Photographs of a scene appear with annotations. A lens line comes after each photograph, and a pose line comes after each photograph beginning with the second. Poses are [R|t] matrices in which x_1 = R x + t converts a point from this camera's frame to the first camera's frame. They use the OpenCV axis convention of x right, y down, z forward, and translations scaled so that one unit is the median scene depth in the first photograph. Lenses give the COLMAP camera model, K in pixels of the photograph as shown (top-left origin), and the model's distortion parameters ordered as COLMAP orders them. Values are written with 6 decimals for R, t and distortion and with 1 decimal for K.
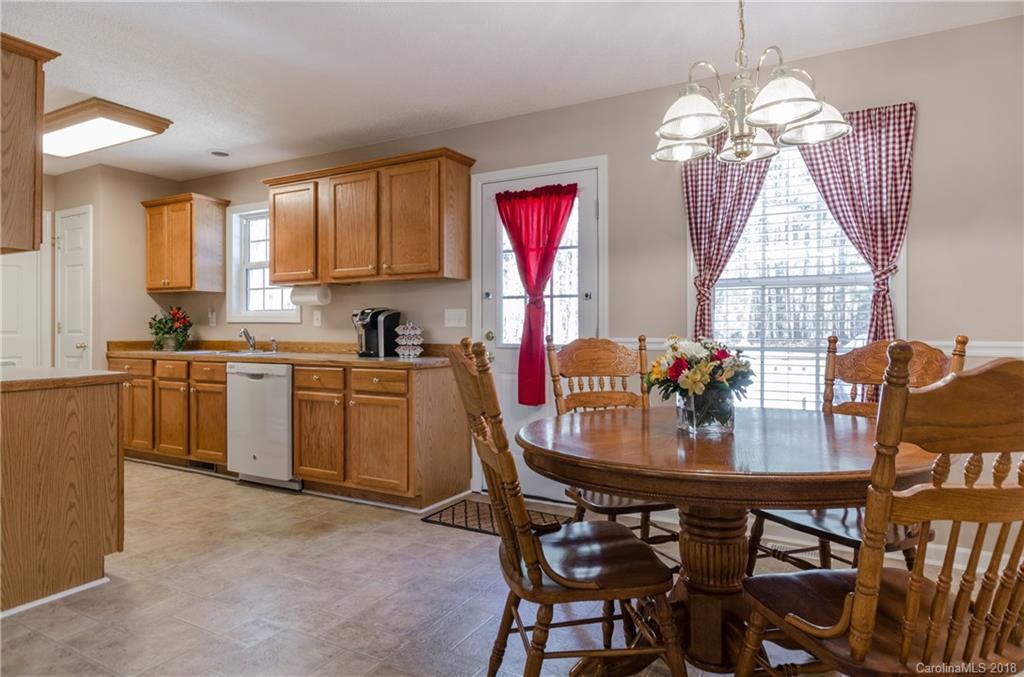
lens RADIAL K [[600.6, 0, 517.6], [0, 600.6, 332.0], [0, 0, 1]] dist [0.002949, -0.004455]
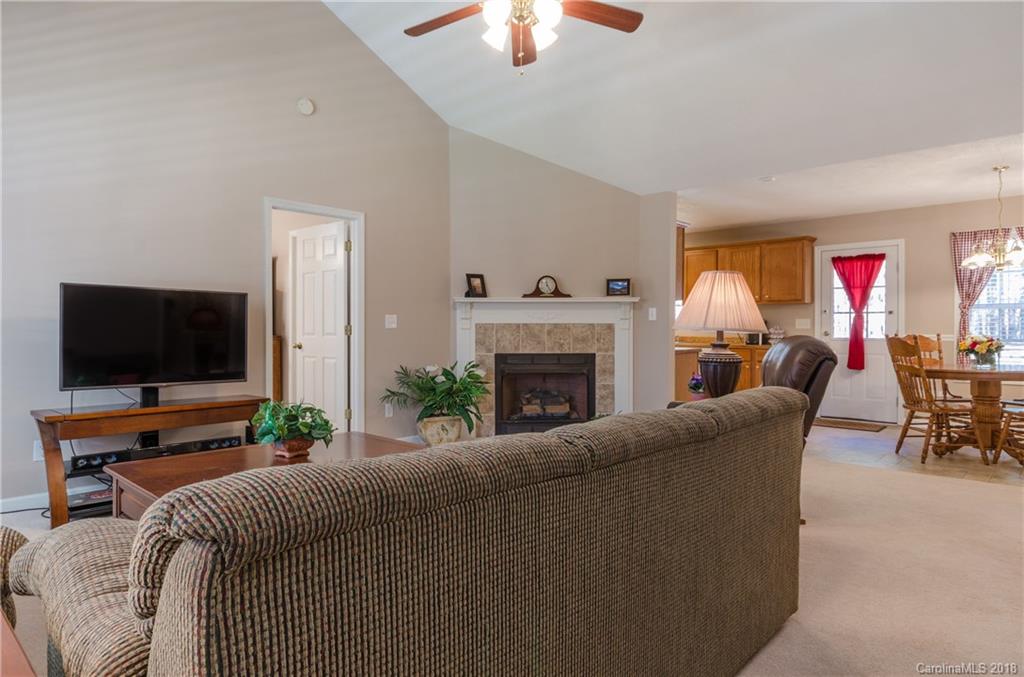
lens RADIAL K [[600.6, 0, 528.8], [0, 600.6, 336.2], [0, 0, 1]] dist [0.002949, -0.004455]
pose [[0.971056, 0.002100, -0.238842, -0.494357], [0.000527, 0.999940, 0.010938, -0.005975], [0.238851, -0.010747, 0.970997, -1.020707]]
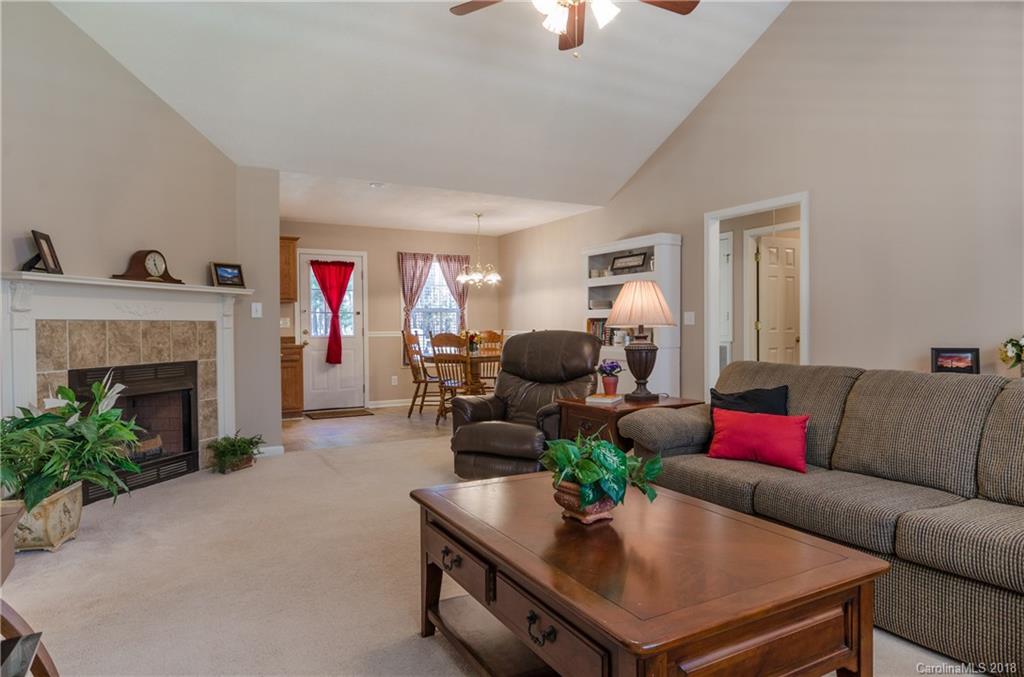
lens RADIAL K [[600.6, 0, 505.4], [0, 600.6, 337.0], [0, 0, 1]] dist [0.002949, -0.004455]
pose [[0.540420, -0.020405, 0.841148, -1.342041], [0.010313, 0.999791, 0.017627, -0.004731], [-0.841332, -0.000851, 0.540517, -0.609000]]
